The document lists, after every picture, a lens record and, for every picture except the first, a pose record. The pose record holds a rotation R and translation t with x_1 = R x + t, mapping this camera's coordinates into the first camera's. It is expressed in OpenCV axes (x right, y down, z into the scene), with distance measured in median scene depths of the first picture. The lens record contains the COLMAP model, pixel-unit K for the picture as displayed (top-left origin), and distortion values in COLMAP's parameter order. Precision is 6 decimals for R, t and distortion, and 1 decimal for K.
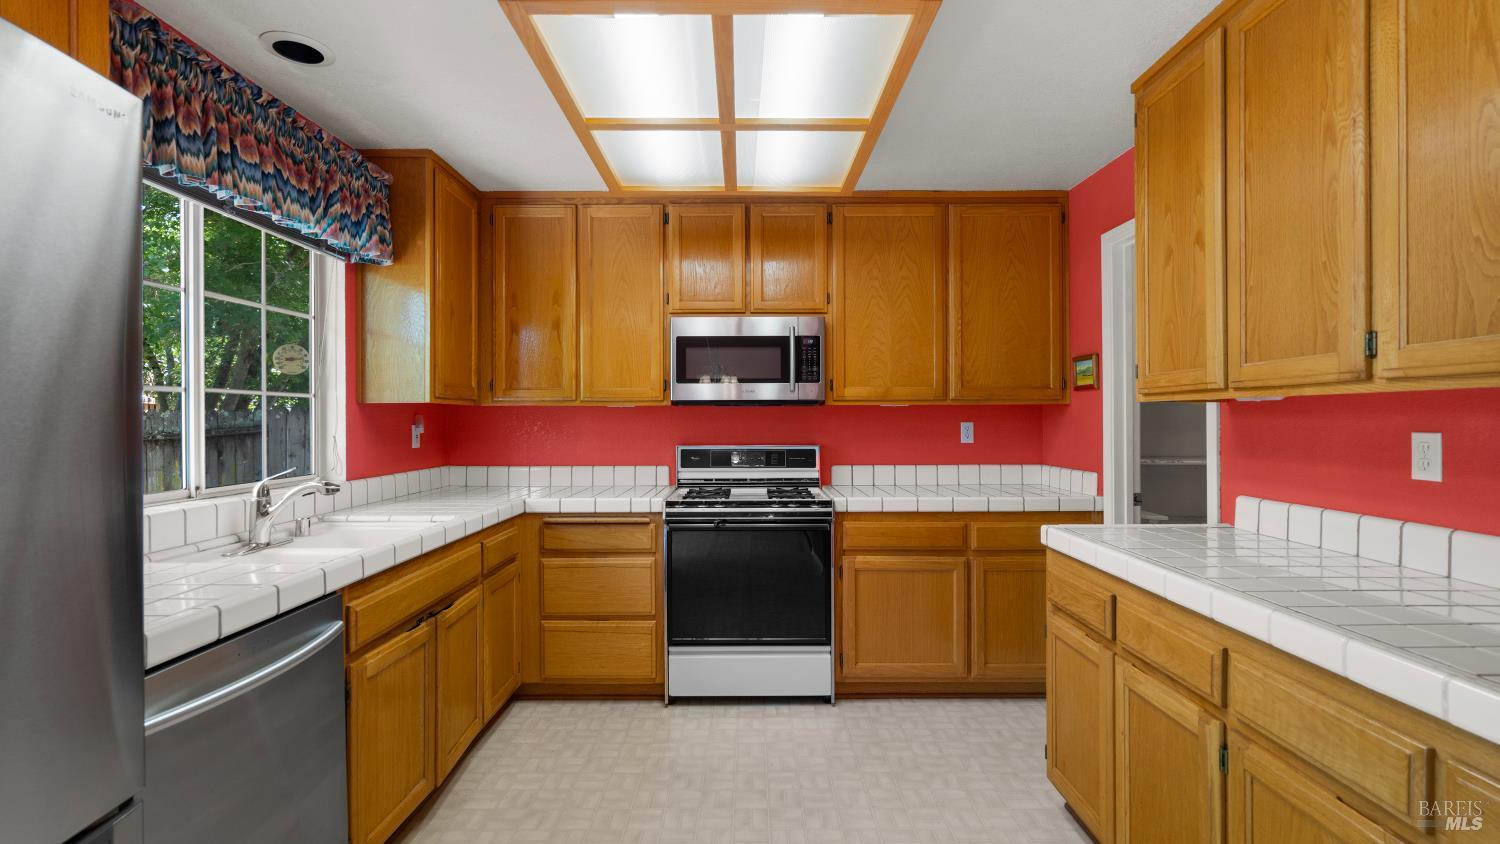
lens RADIAL K [[677.6, 0, 747.8], [0, 677.6, 417.0], [0, 0, 1]] dist [0.000833, 0.000636]
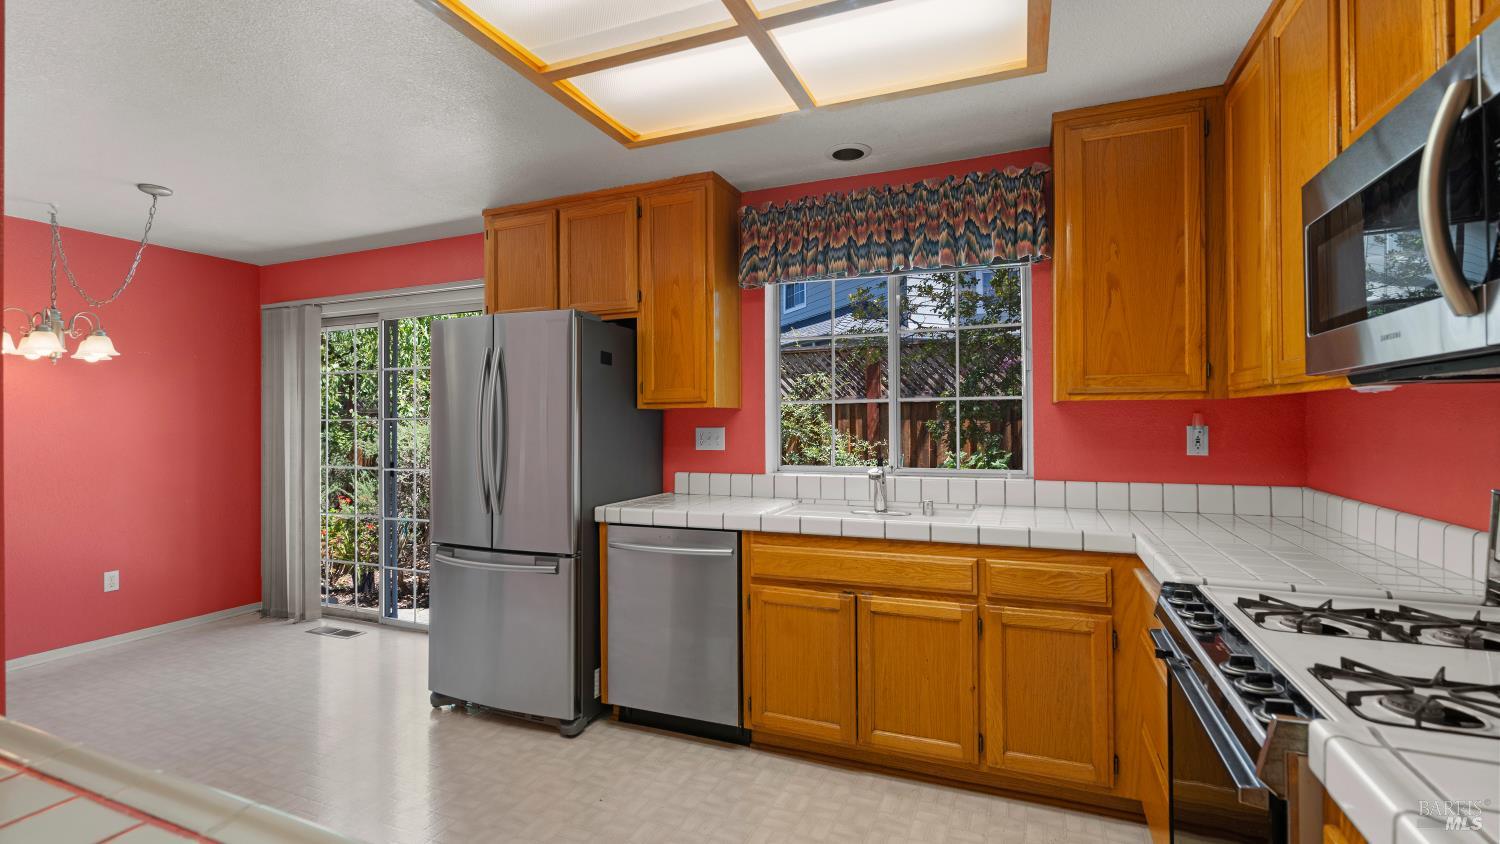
lens RADIAL K [[677.6, 0, 751.1], [0, 677.6, 417.0], [0, 0, 1]] dist [0.000833, 0.000636]
pose [[-0.383992, 0.001922, -0.923335, 0.466555], [0.011208, 0.999934, -0.002580, -0.002074], [0.923269, -0.011339, -0.383988, 0.913544]]
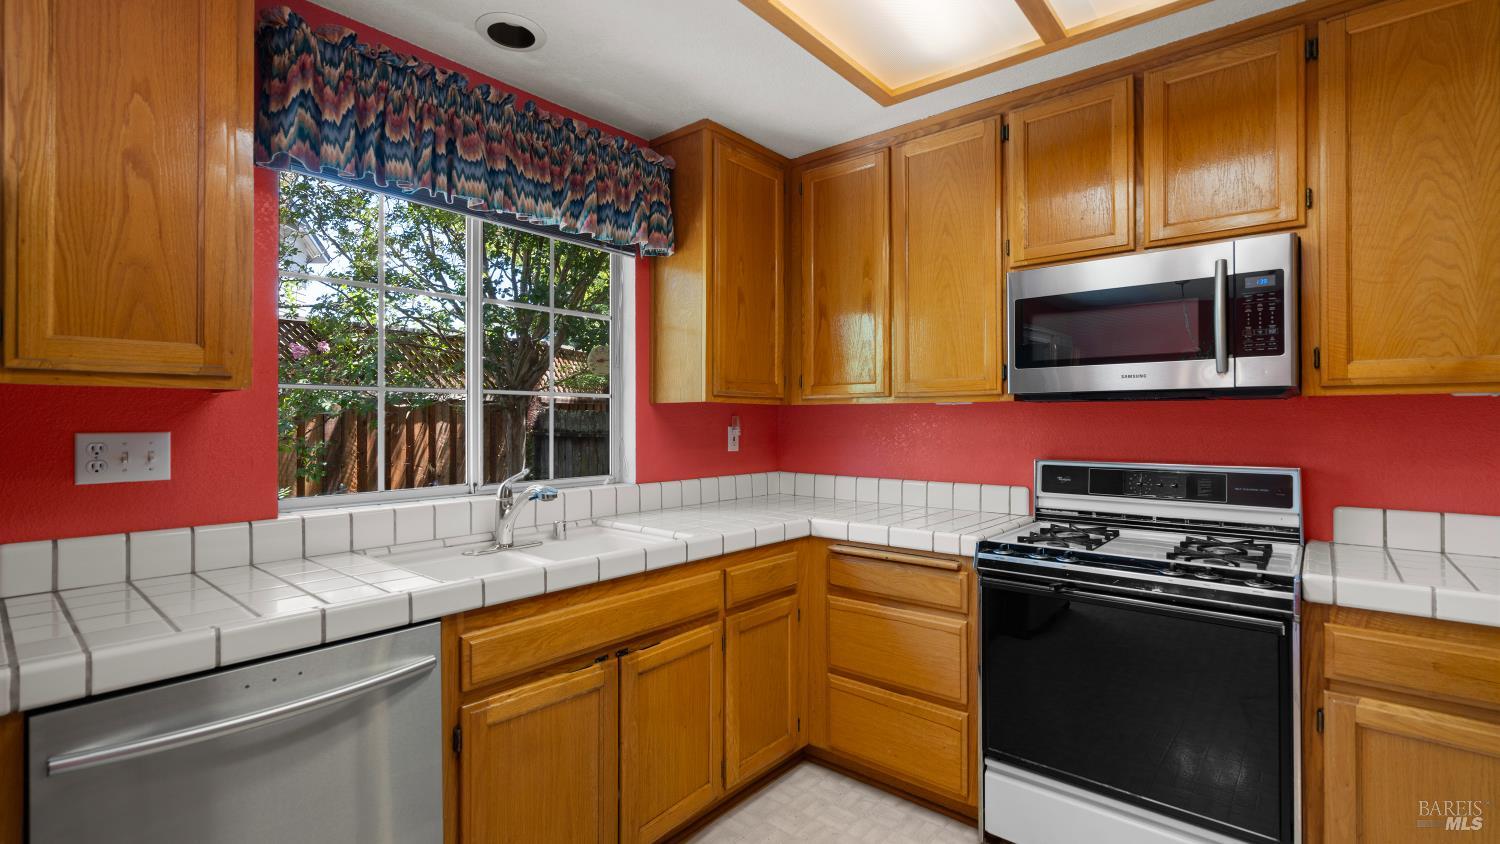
lens RADIAL K [[677.6, 0, 747.5], [0, 677.6, 415.6], [0, 0, 1]] dist [0.000833, 0.000636]
pose [[0.763386, -0.002221, -0.645939, 0.140717], [-0.000464, 0.999992, -0.003986, 0.000541], [0.645942, 0.003342, 0.763379, 0.332581]]
